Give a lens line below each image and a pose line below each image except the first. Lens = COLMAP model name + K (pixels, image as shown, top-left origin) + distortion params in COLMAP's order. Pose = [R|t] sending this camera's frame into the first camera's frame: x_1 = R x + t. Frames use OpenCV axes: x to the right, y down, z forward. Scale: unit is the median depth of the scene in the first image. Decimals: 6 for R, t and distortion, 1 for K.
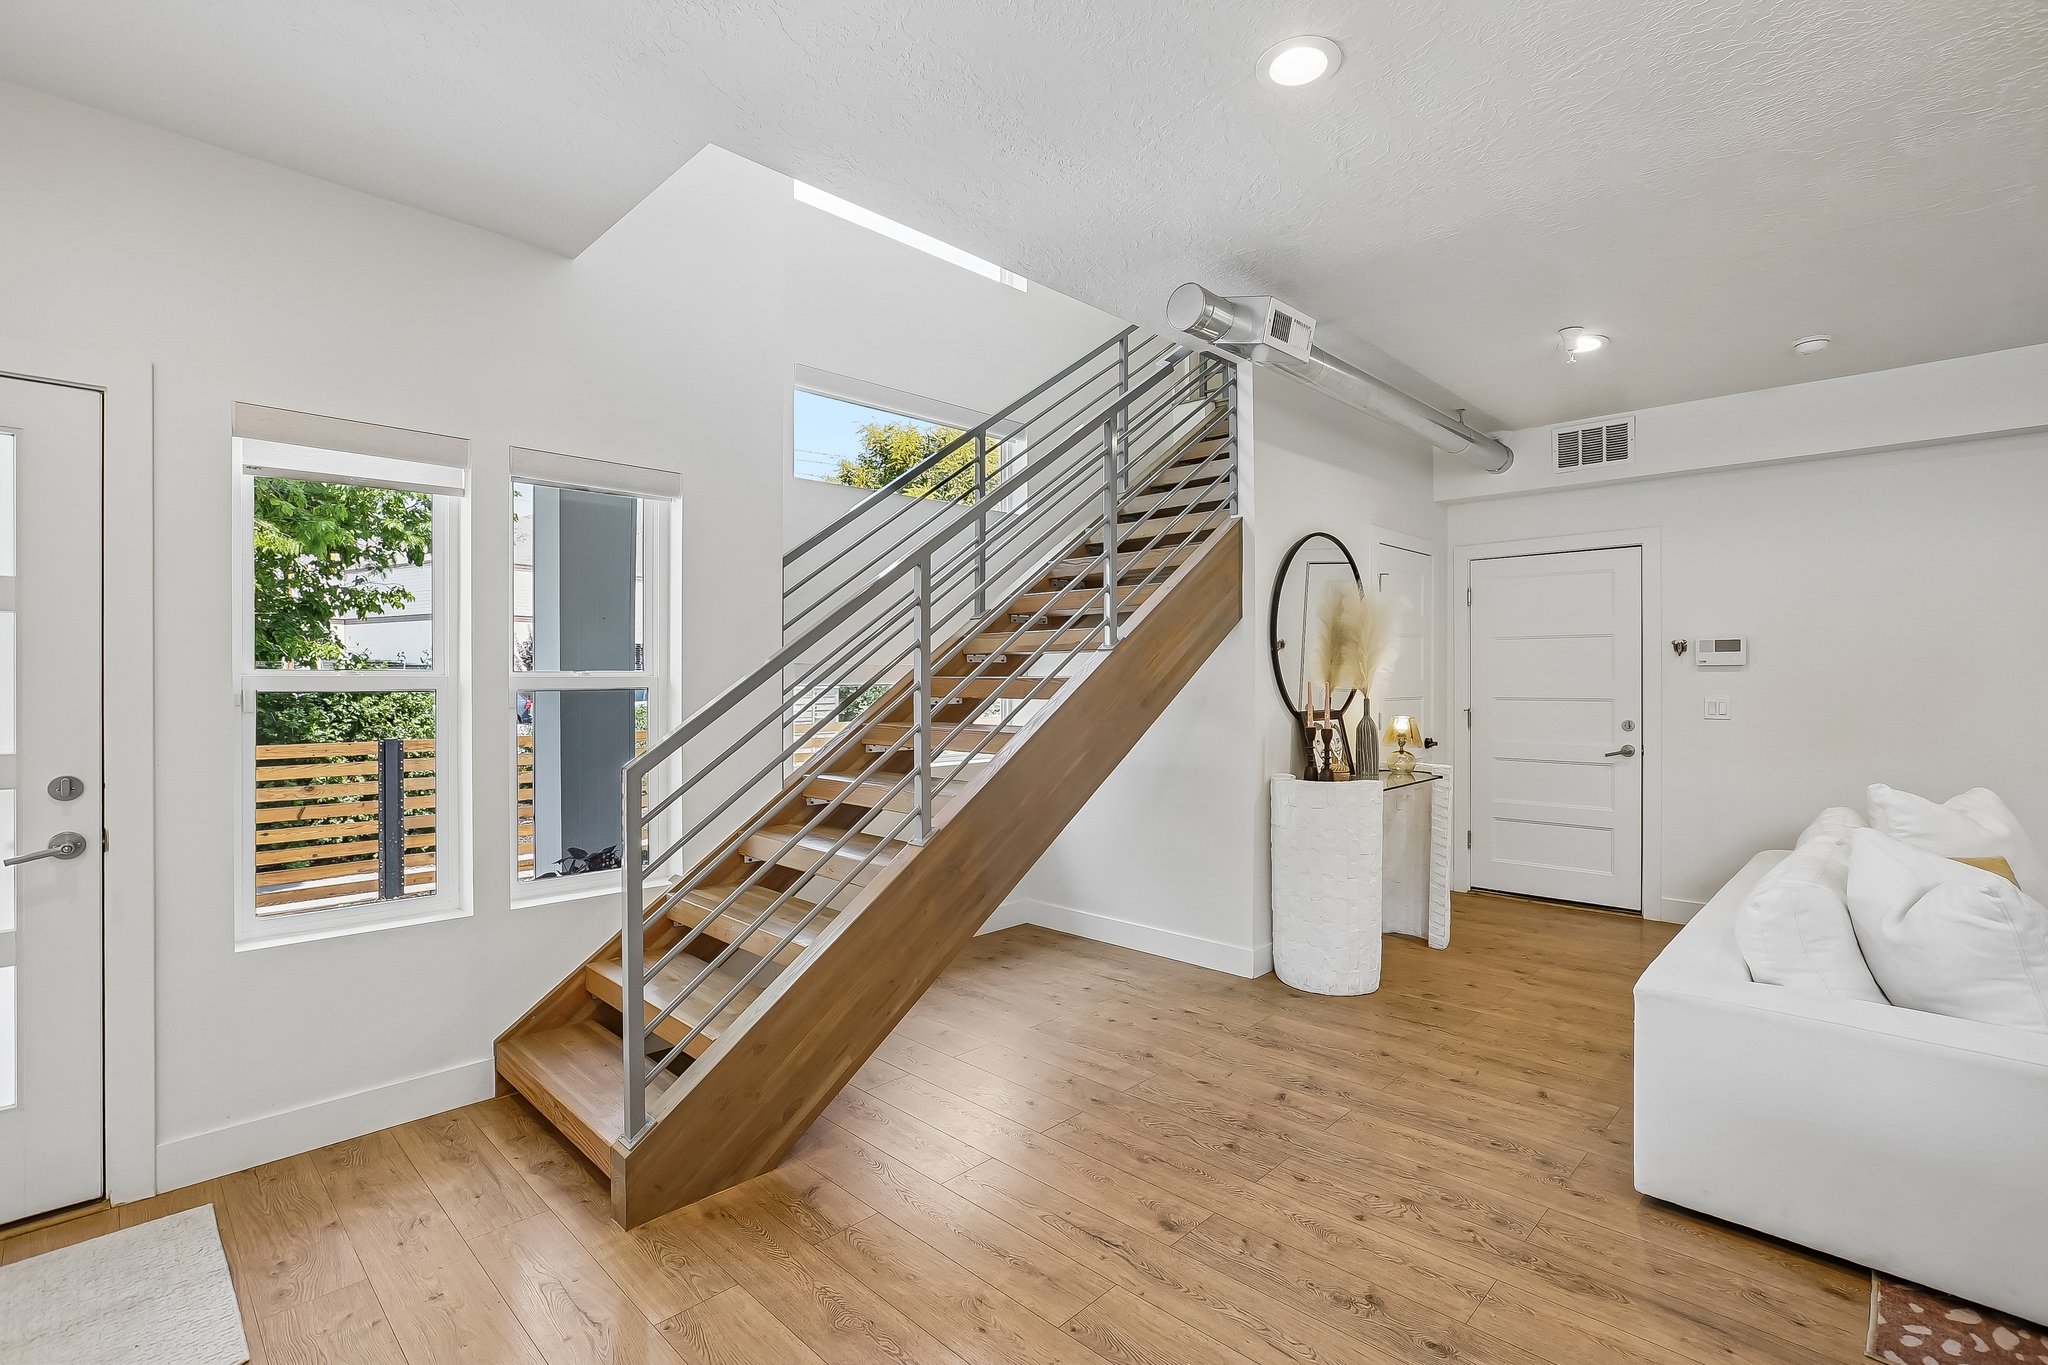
lens RADIAL K [[923.9, 0, 1031.4], [0, 923.9, 675.6], [0, 0, 1]] dist [-0.044920, 0.012604]
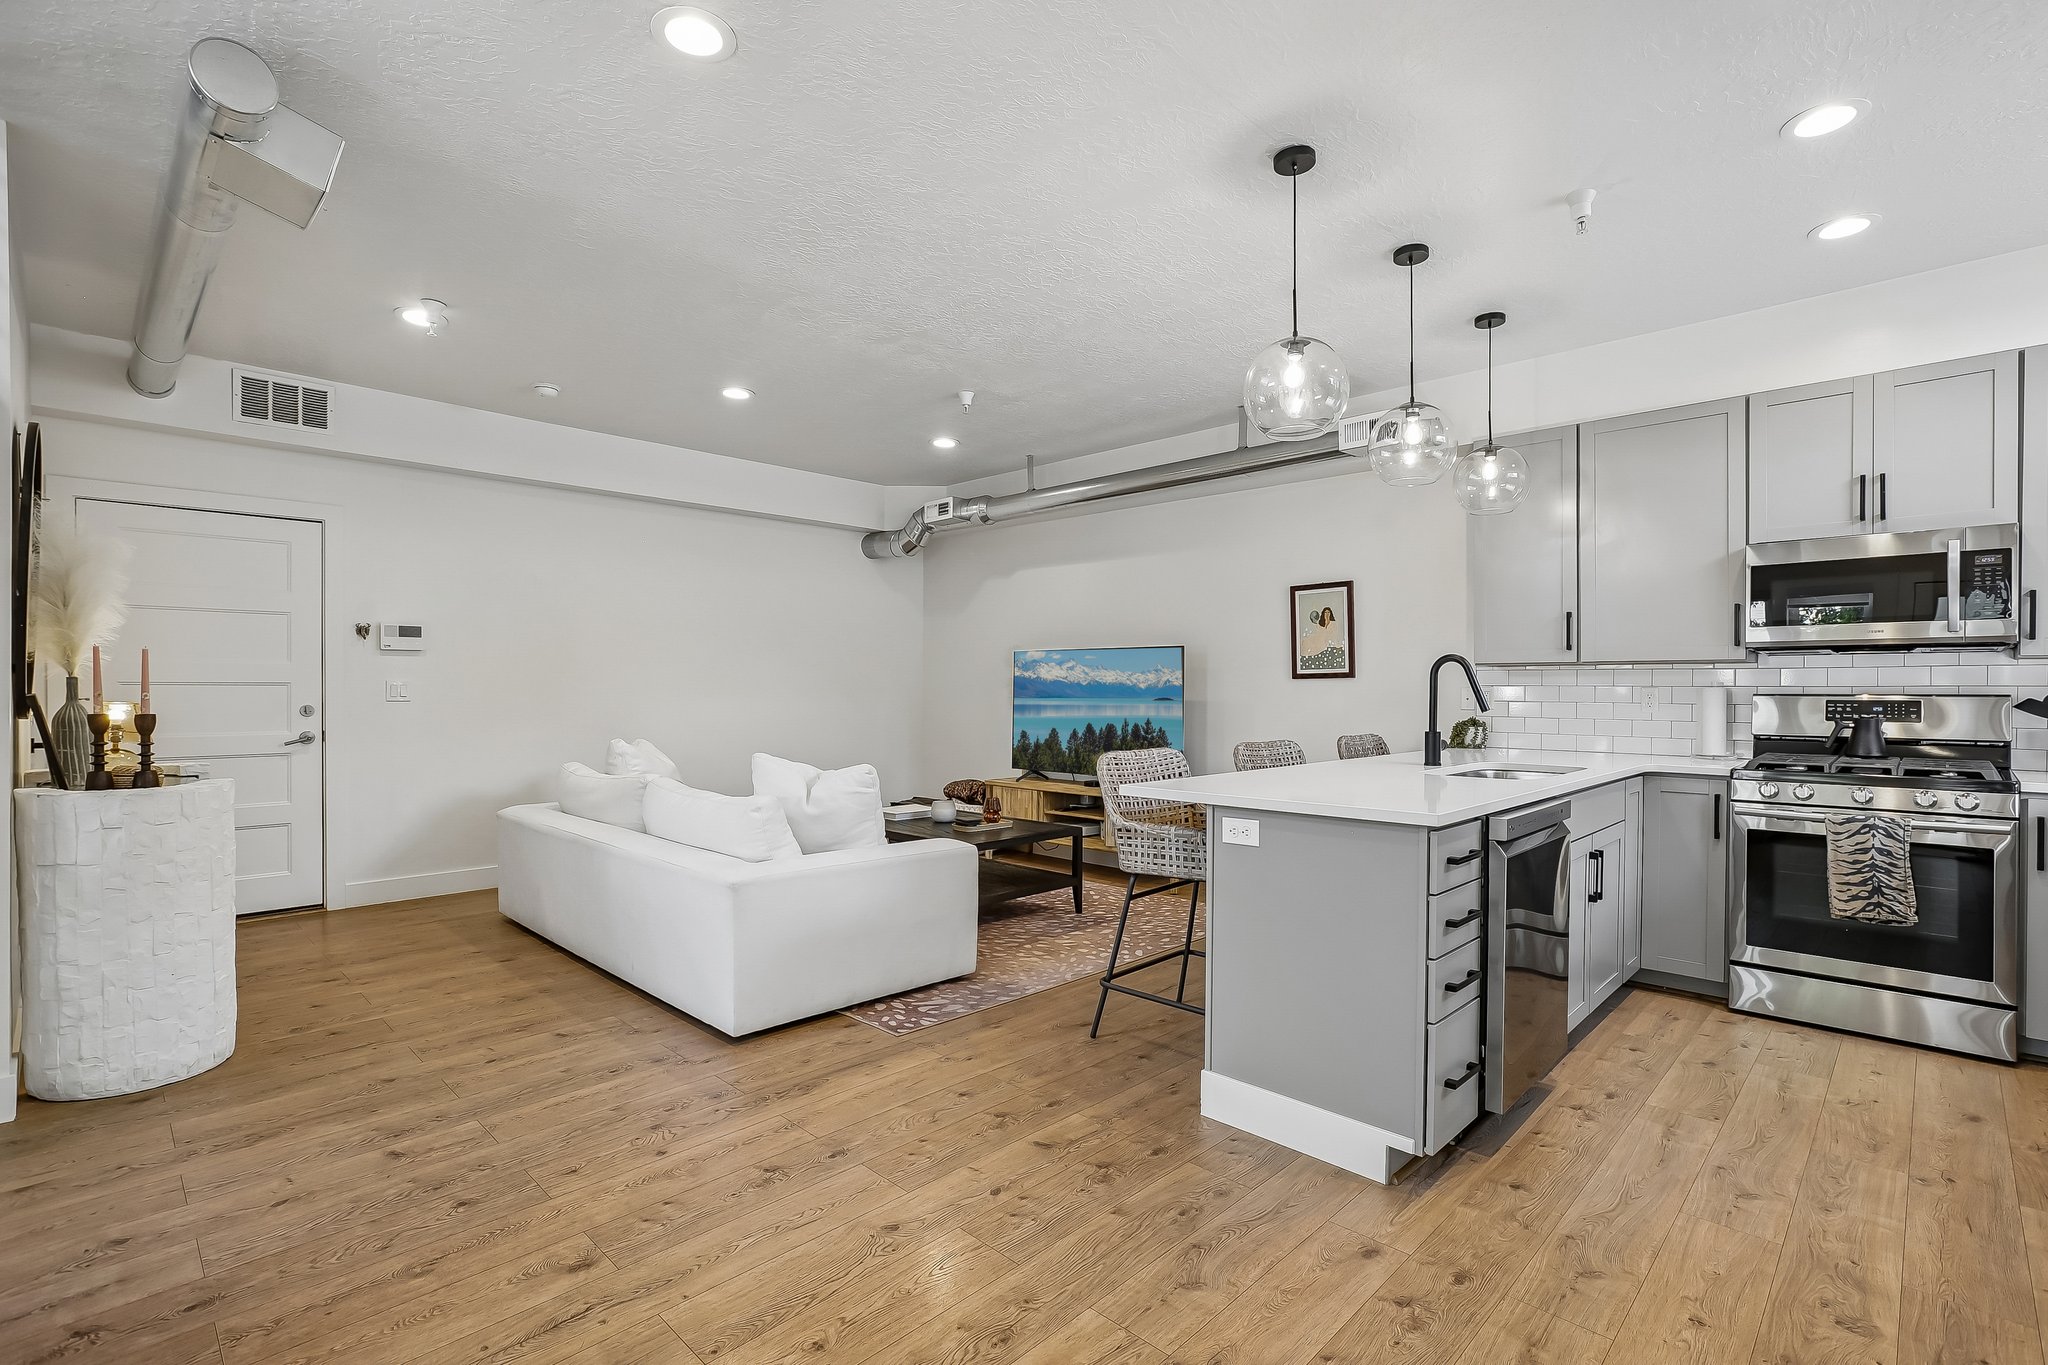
lens RADIAL K [[945.4, 0, 1036.5], [0, 945.4, 692.9], [0, 0, 1]] dist [-0.044771, 0.017378]
pose [[-0.004790, -0.007143, 0.999963, -0.603277], [-0.006819, 0.999951, 0.007110, 0.047697], [-0.999965, -0.006784, -0.004839, 0.487737]]
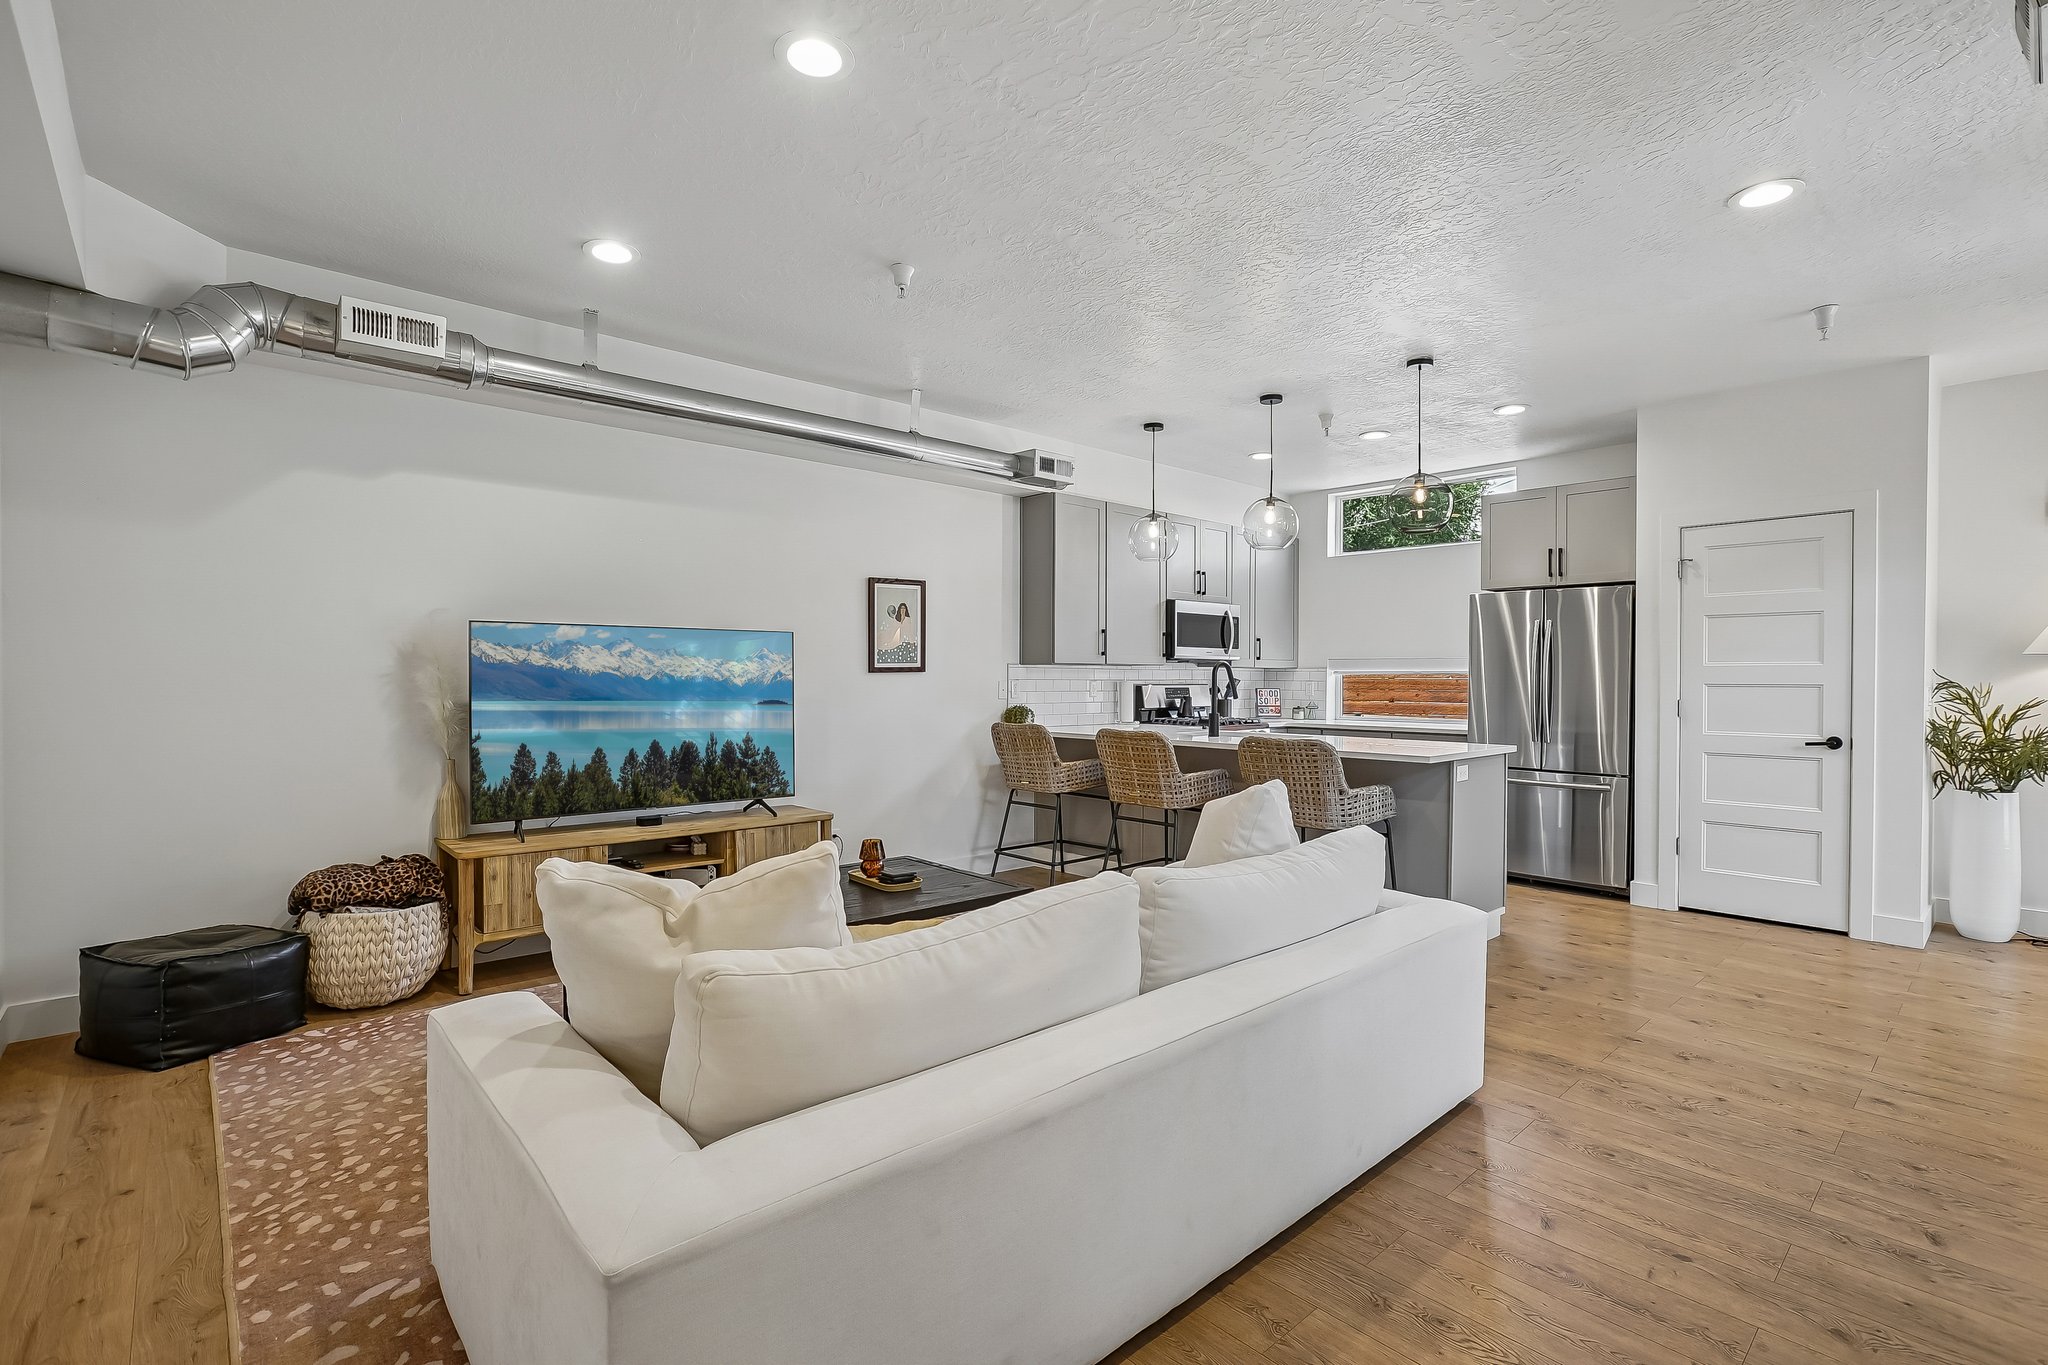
lens RADIAL K [[949.4, 0, 1030.9], [0, 949.4, 681.5], [0, 0, 1]] dist [-0.049277, 0.019198]
pose [[-0.998129, -0.005576, 0.060887, 1.021077], [-0.005516, 0.999984, 0.001143, 0.042593], [-0.060892, 0.000805, -0.998144, 1.931745]]
